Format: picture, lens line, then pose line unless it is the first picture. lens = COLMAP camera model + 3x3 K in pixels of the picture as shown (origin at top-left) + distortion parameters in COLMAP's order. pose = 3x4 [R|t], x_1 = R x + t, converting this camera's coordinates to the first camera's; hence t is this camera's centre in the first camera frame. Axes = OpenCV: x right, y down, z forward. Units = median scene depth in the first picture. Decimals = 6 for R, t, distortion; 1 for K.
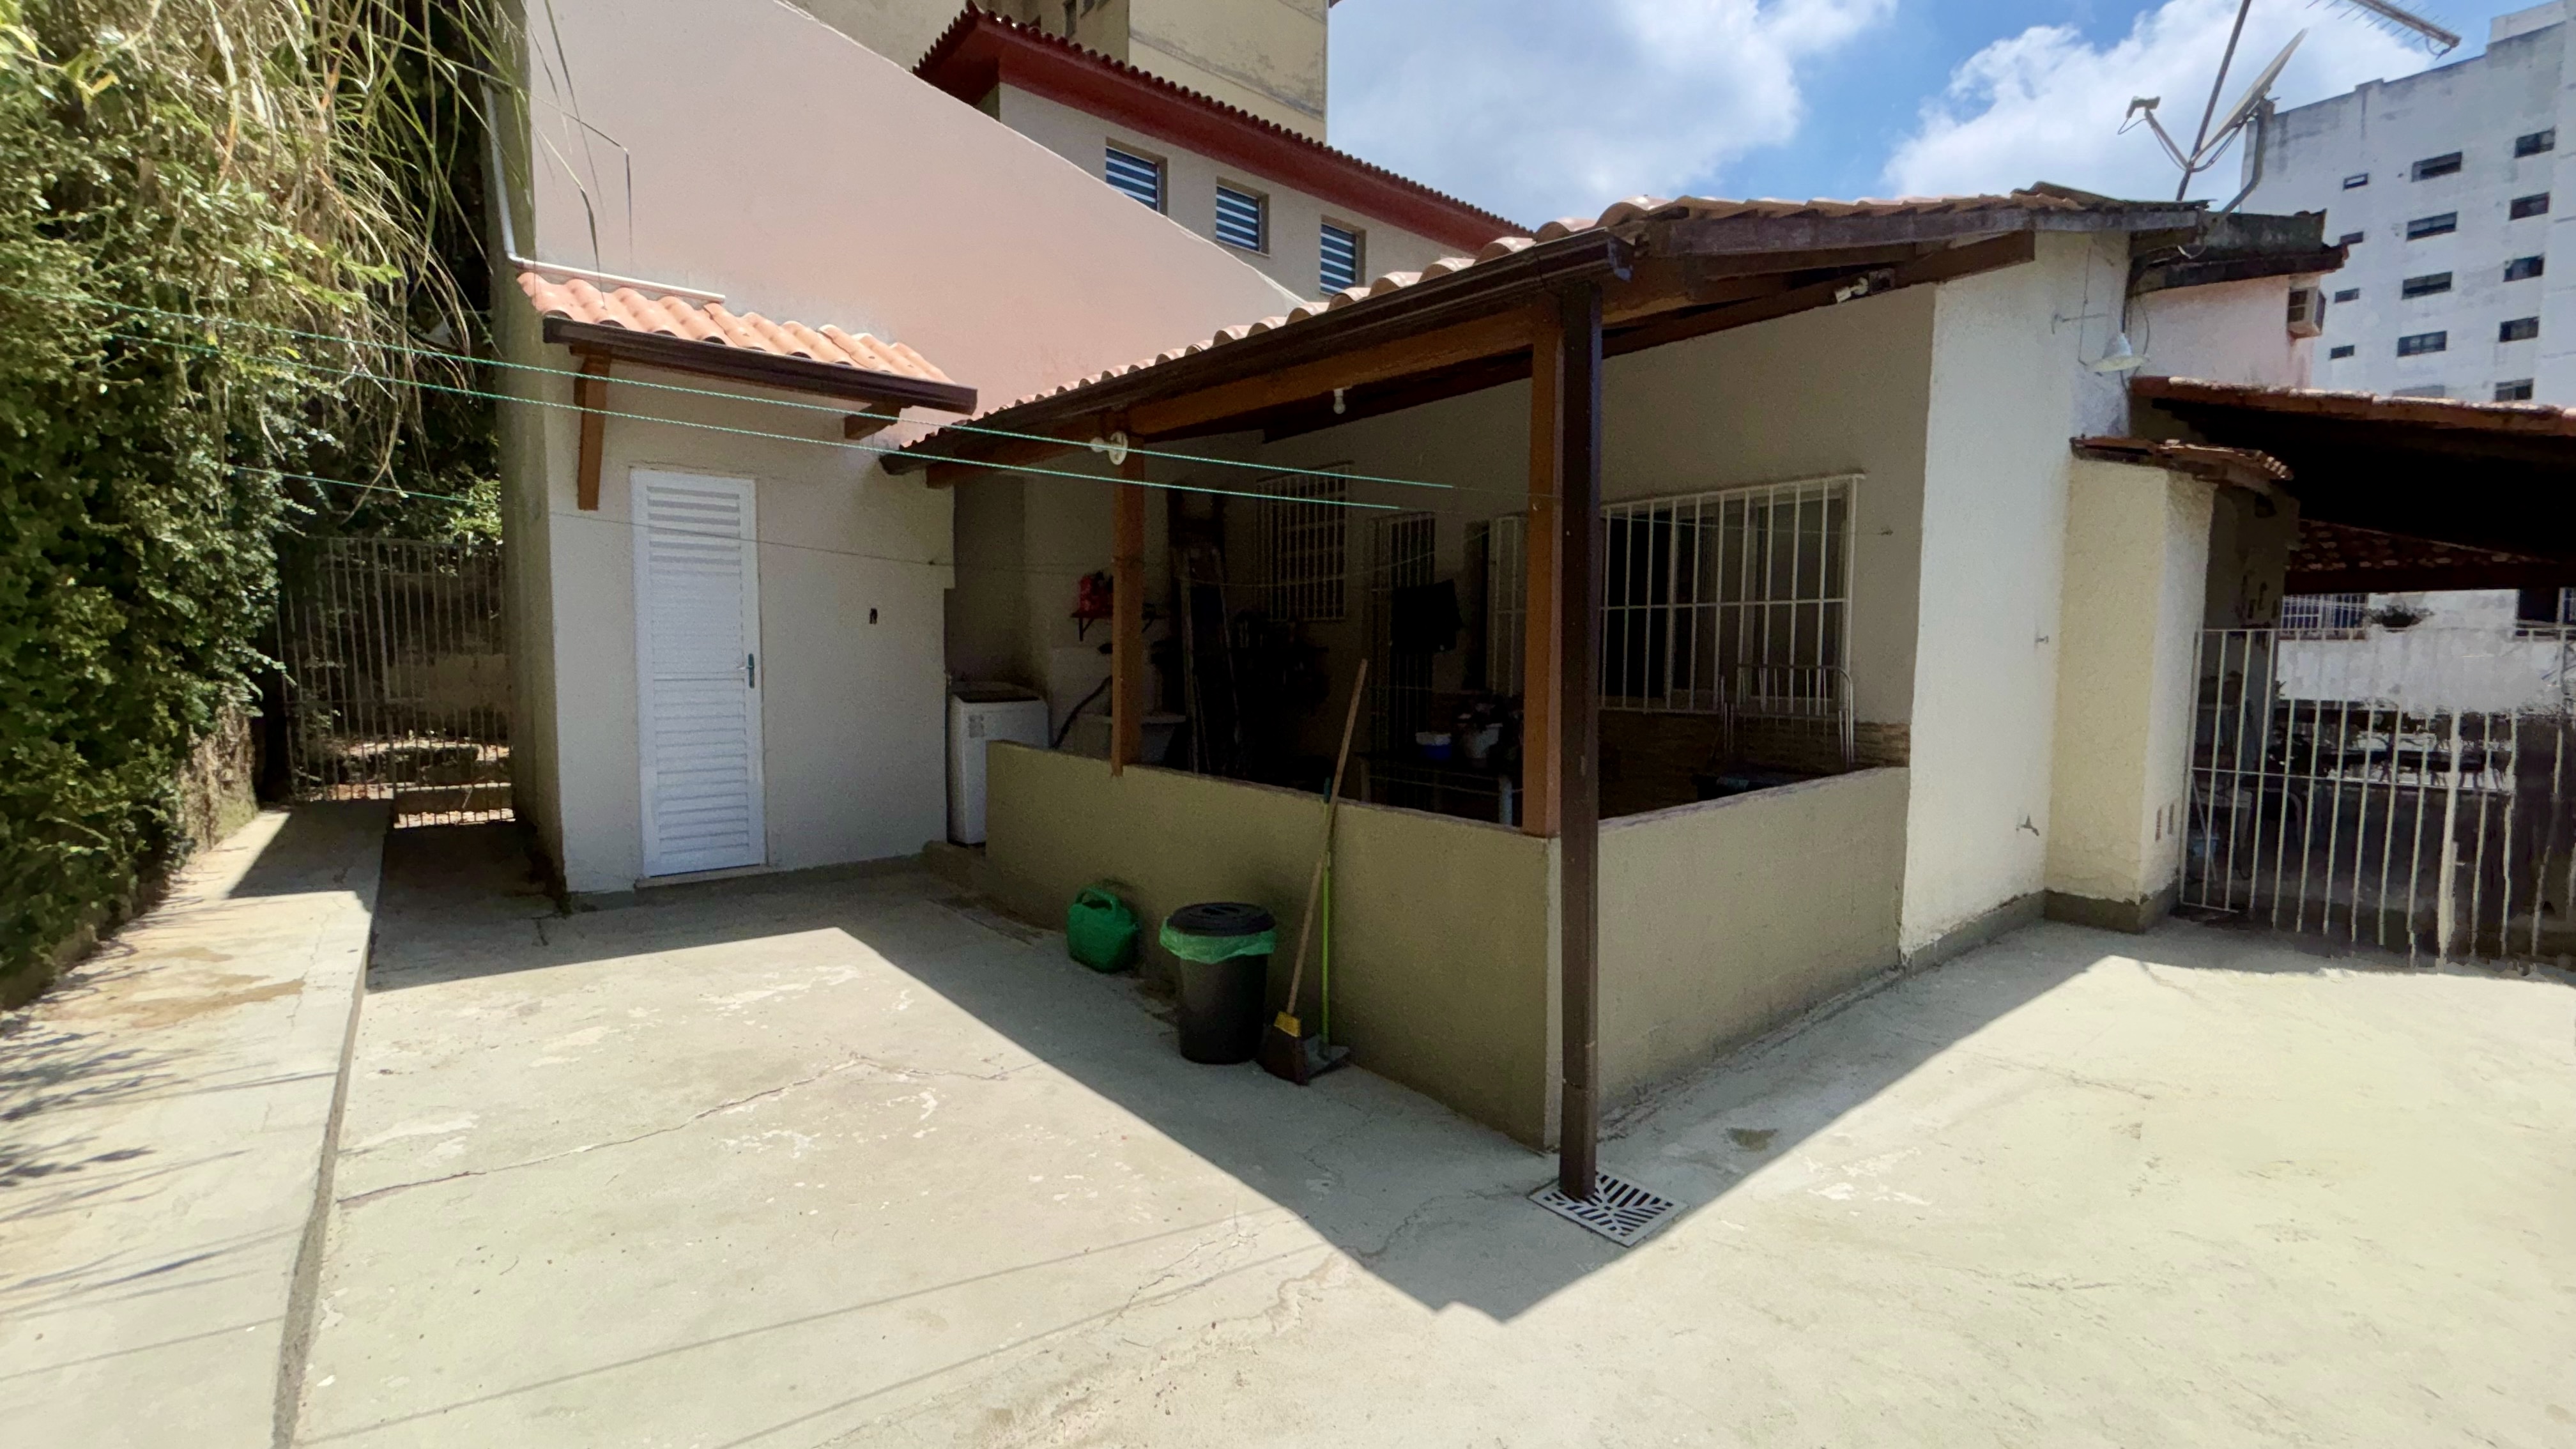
lens RADIAL K [[1023.4, 0, 1288.0], [0, 1023.4, 724.5], [0, 0, 1]] dist [-0.000451, -0.000046]
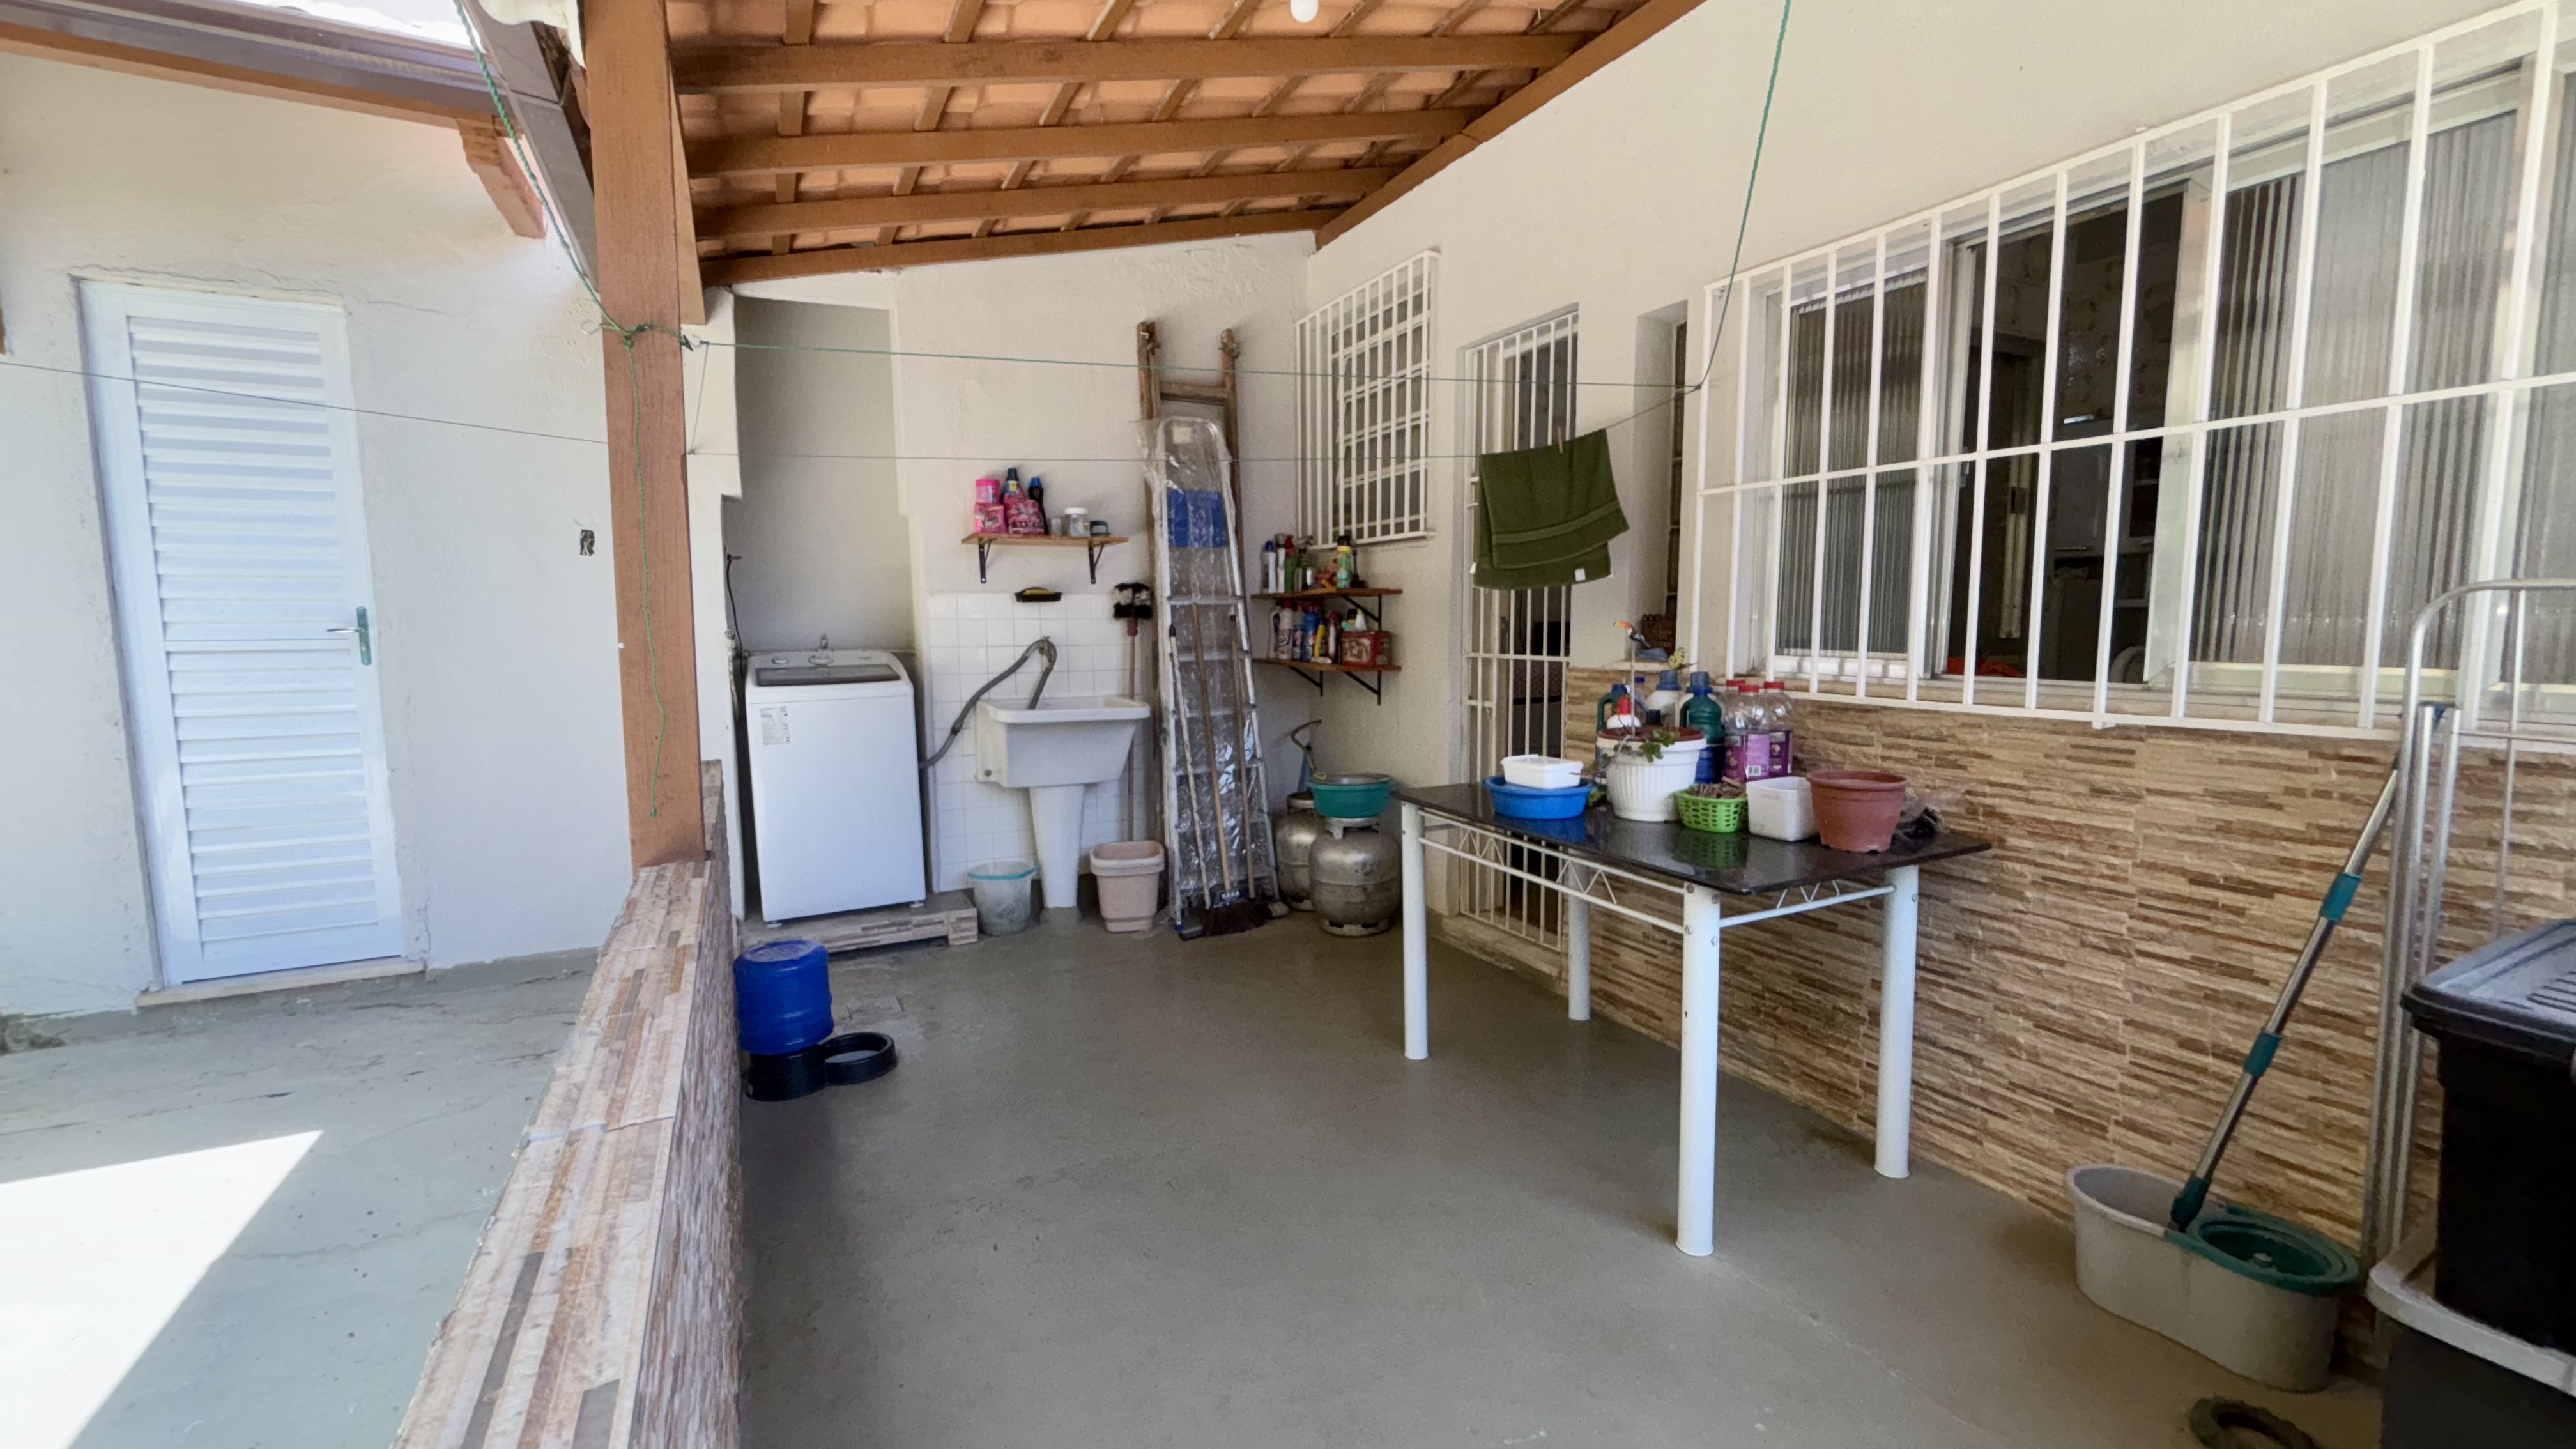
lens RADIAL K [[1023.4, 0, 1288.0], [0, 1023.4, 724.5], [0, 0, 1]] dist [-0.000451, -0.000046]
pose [[0.981724, 0.007420, -0.190164, 0.098662], [-0.000549, 0.999346, 0.036157, -0.020172], [0.190308, -0.035392, 0.981086, 0.452211]]
